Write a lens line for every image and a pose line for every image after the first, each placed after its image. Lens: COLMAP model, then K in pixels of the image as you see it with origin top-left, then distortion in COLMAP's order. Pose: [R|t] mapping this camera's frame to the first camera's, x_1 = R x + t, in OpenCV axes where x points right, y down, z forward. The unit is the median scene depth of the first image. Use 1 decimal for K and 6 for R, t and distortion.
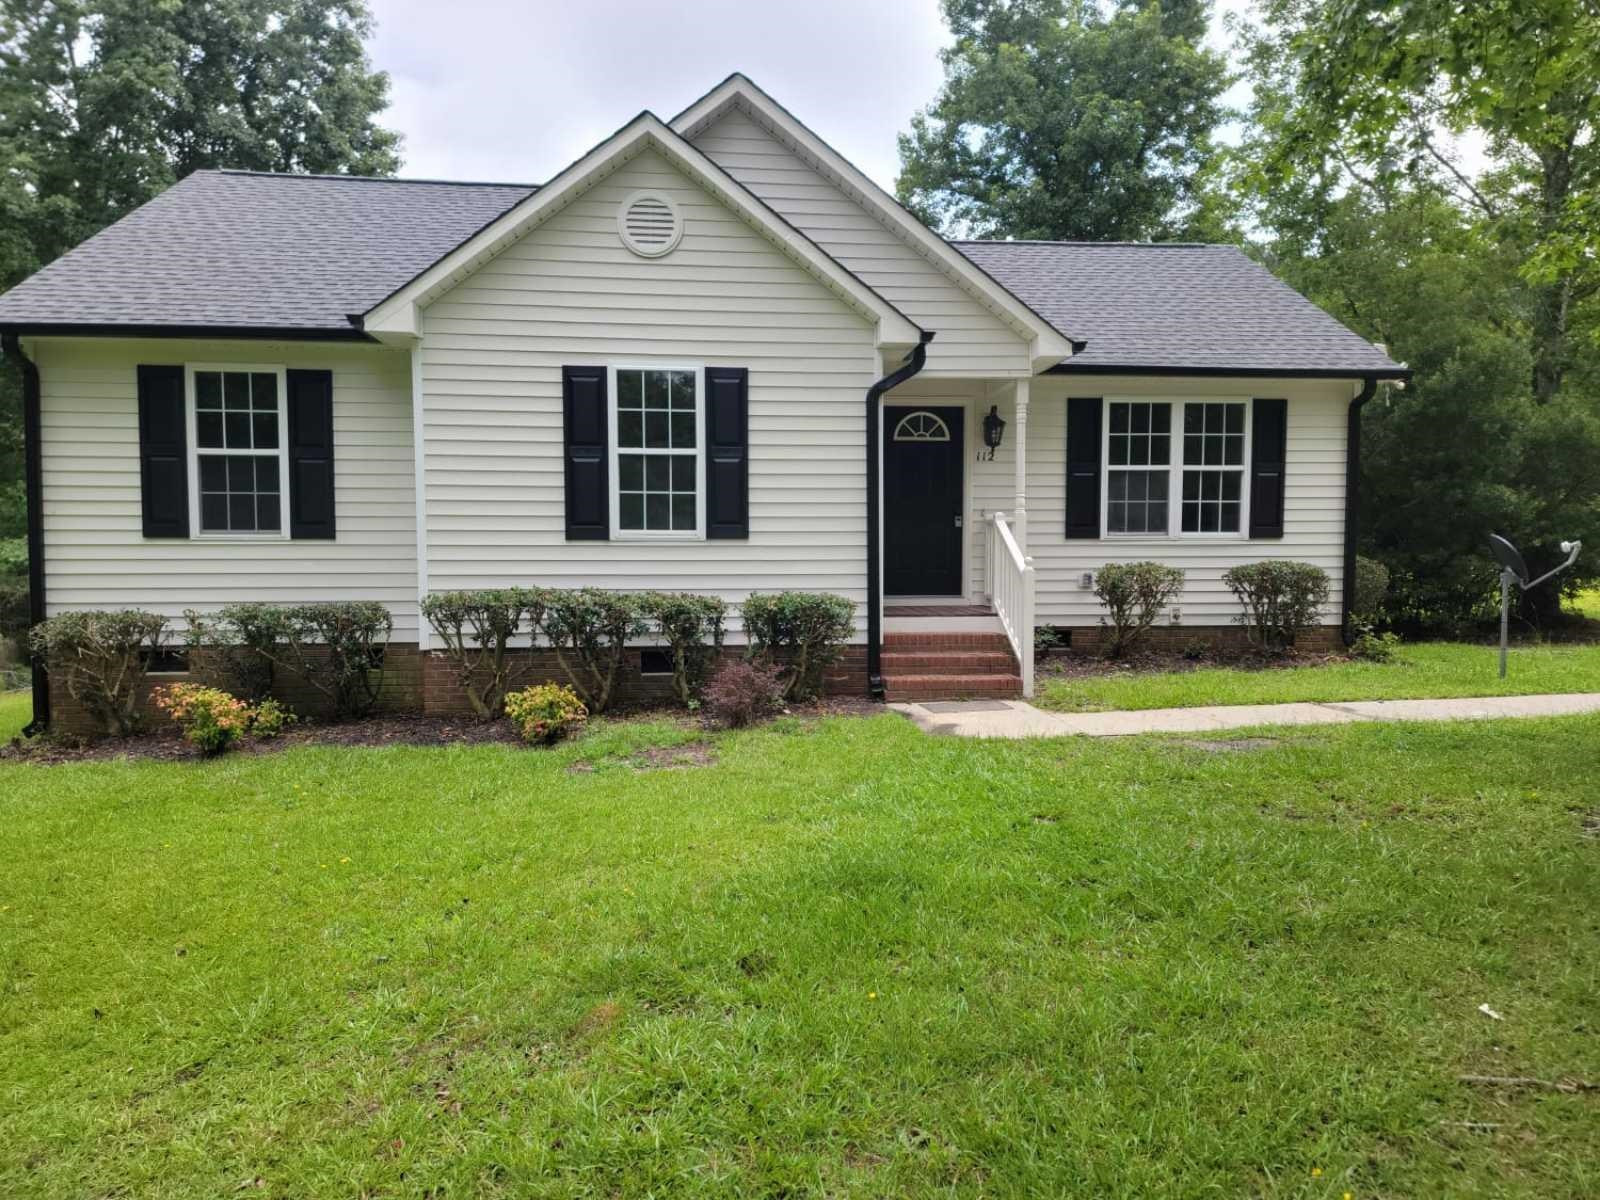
lens RADIAL K [[1108.8, 0, 812.8], [0, 1108.8, 597.7], [0, 0, 1]] dist [0.089186, -0.081066]
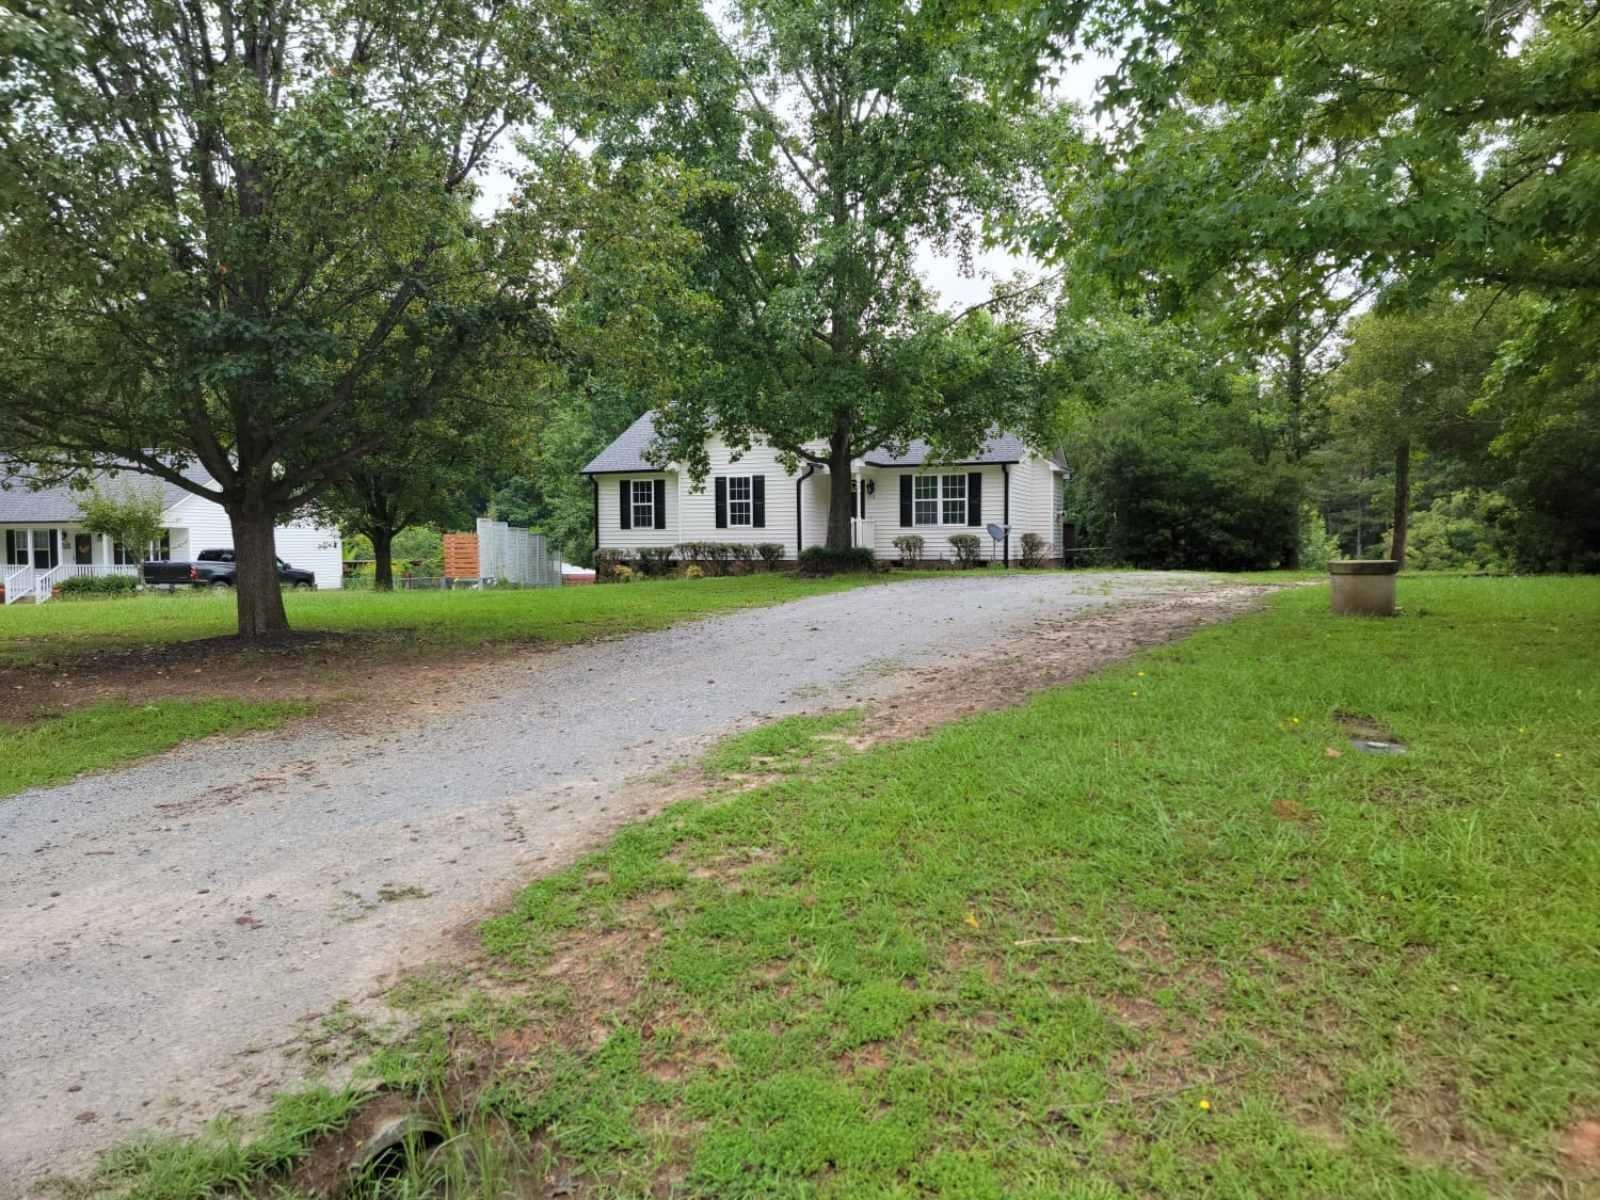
lens RADIAL K [[1108.9, 0, 839.7], [0, 1108.9, 598.6], [0, 0, 1]] dist [0.092528, -0.082392]
pose [[0.885365, 0.018552, -0.464526, 1.636258], [-0.018902, 0.999814, 0.003904, 0.137904], [0.464512, 0.005324, 0.885551, -1.762829]]
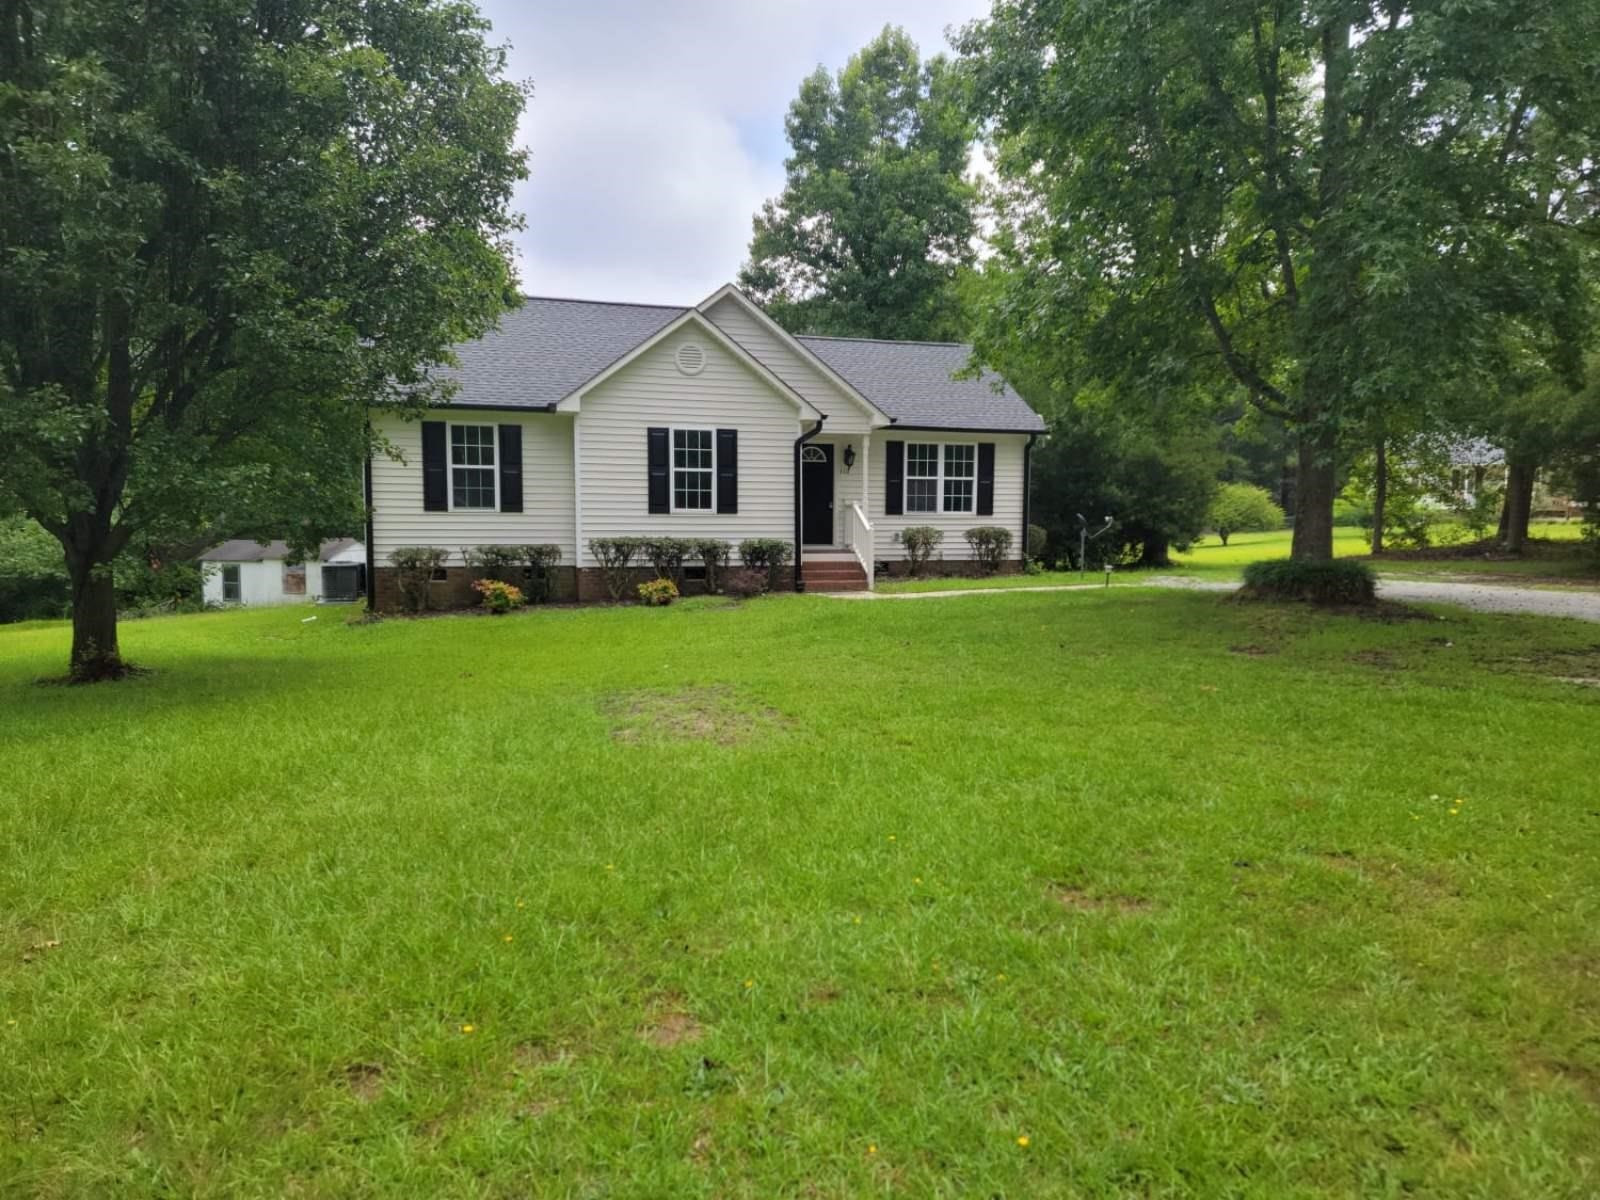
lens RADIAL K [[1108.9, 0, 839.7], [0, 1108.9, 598.6], [0, 0, 1]] dist [0.092528, -0.082392]
pose [[0.979492, -0.009144, 0.201275, -0.281967], [0.004513, 0.999715, 0.023451, 0.055487], [-0.201432, -0.022062, 0.979254, -1.022595]]
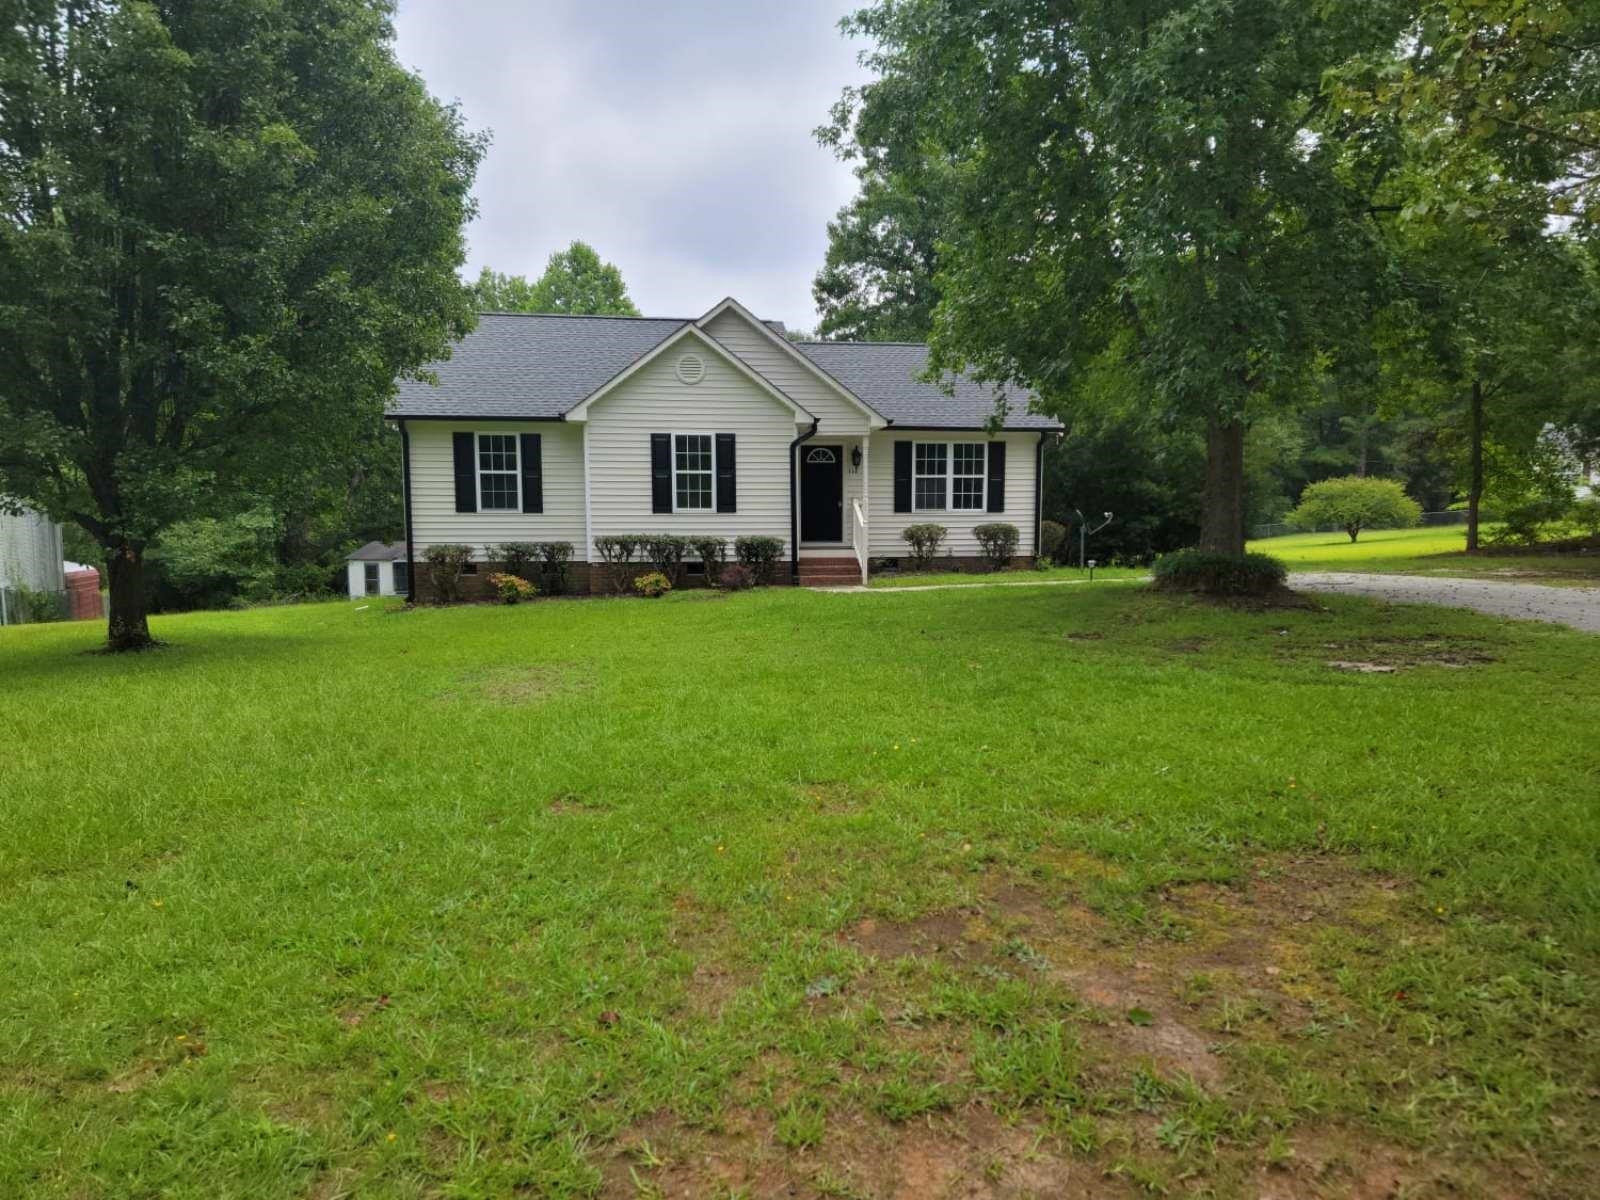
lens RADIAL K [[1108.8, 0, 812.8], [0, 1108.8, 597.7], [0, 0, 1]] dist [0.089186, -0.081066]
pose [[0.999319, -0.004265, 0.036644, 0.011966], [0.003448, 0.999745, 0.022339, 0.065355], [-0.036730, -0.022197, 0.999079, -1.164754]]
